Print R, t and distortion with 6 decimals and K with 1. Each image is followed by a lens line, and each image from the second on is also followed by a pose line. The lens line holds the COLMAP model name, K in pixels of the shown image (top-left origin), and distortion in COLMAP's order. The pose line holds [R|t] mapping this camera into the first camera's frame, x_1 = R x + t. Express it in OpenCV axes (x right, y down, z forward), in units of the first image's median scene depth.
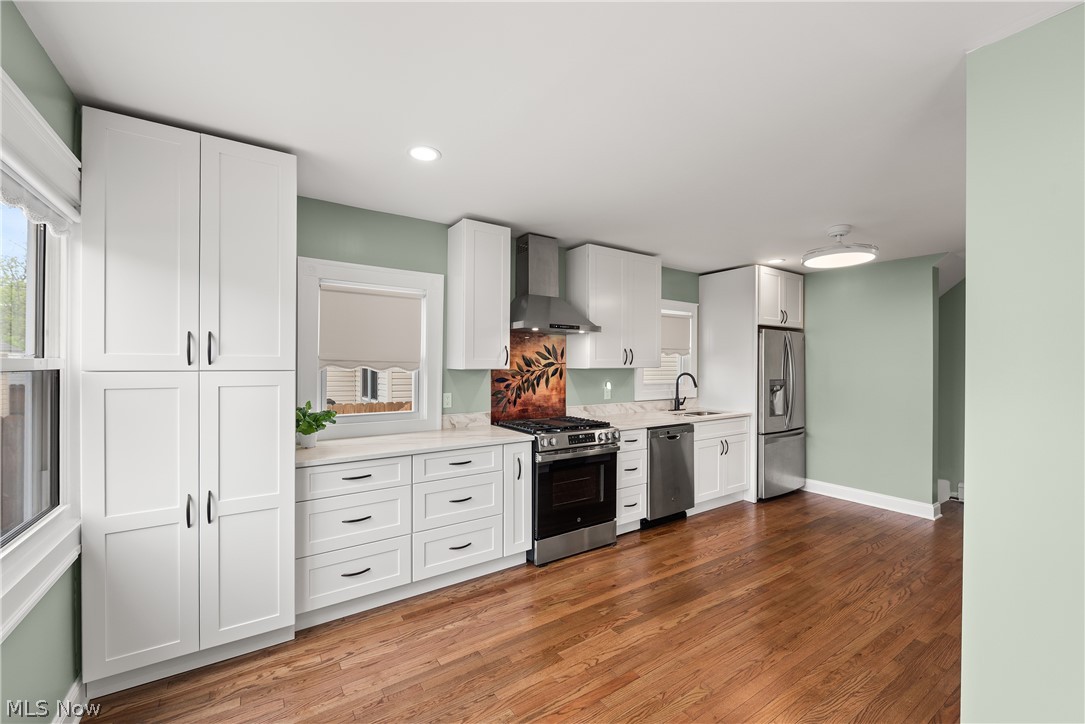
lens RADIAL K [[433.2, 0, 540.5], [0, 433.2, 366.9], [0, 0, 1]] dist [0.004227, -0.003252]
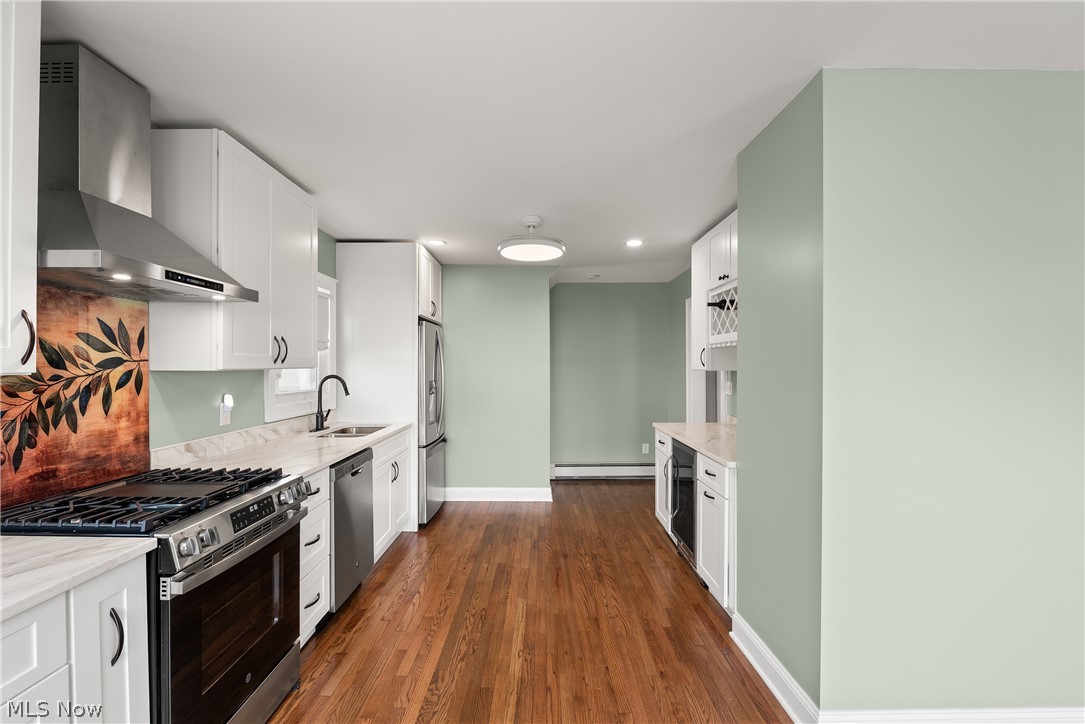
lens RADIAL K [[473.8, 0, 538.7], [0, 473.8, 367.3], [0, 0, 1]] dist [-0.007602, -0.003249]
pose [[0.557935, -0.005700, 0.829865, -0.144695], [0.004483, 0.999983, 0.003855, -0.000404], [-0.829873, 0.001570, 0.557951, 0.371217]]
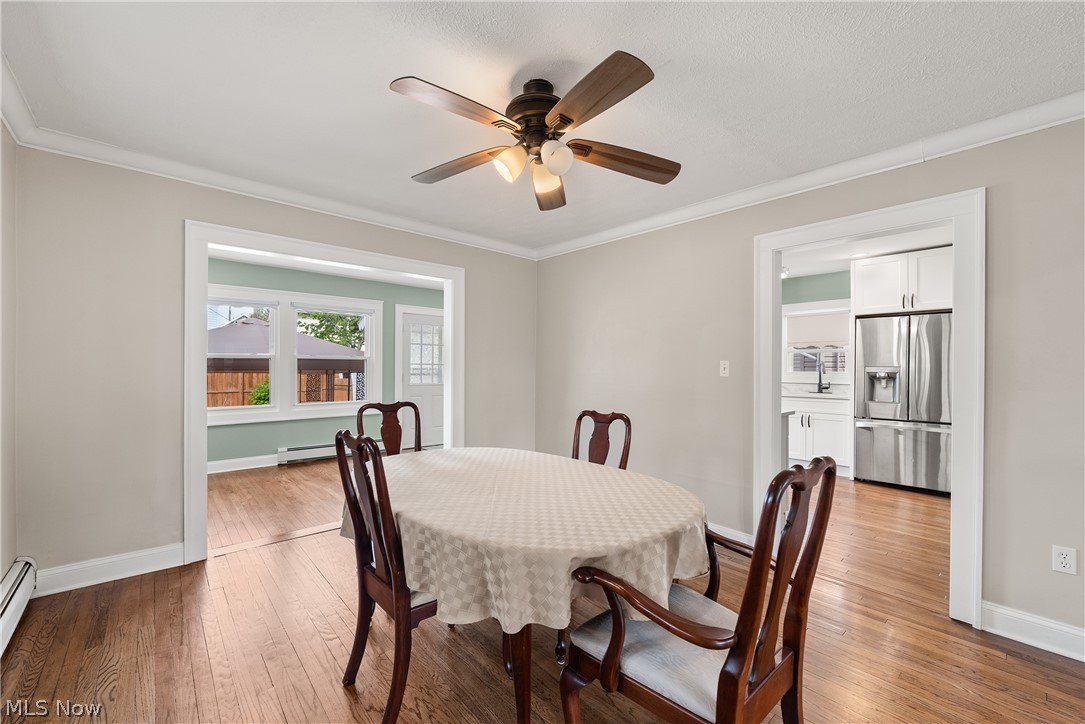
lens RADIAL K [[433.2, 0, 541.0], [0, 433.2, 369.1], [0, 0, 1]] dist [0.004227, -0.003252]
pose [[0.138905, 0.001186, -0.990305, 1.770788], [-0.006530, 0.999979, 0.000282, 0.049368], [0.990284, 0.006428, 0.138909, 0.093578]]
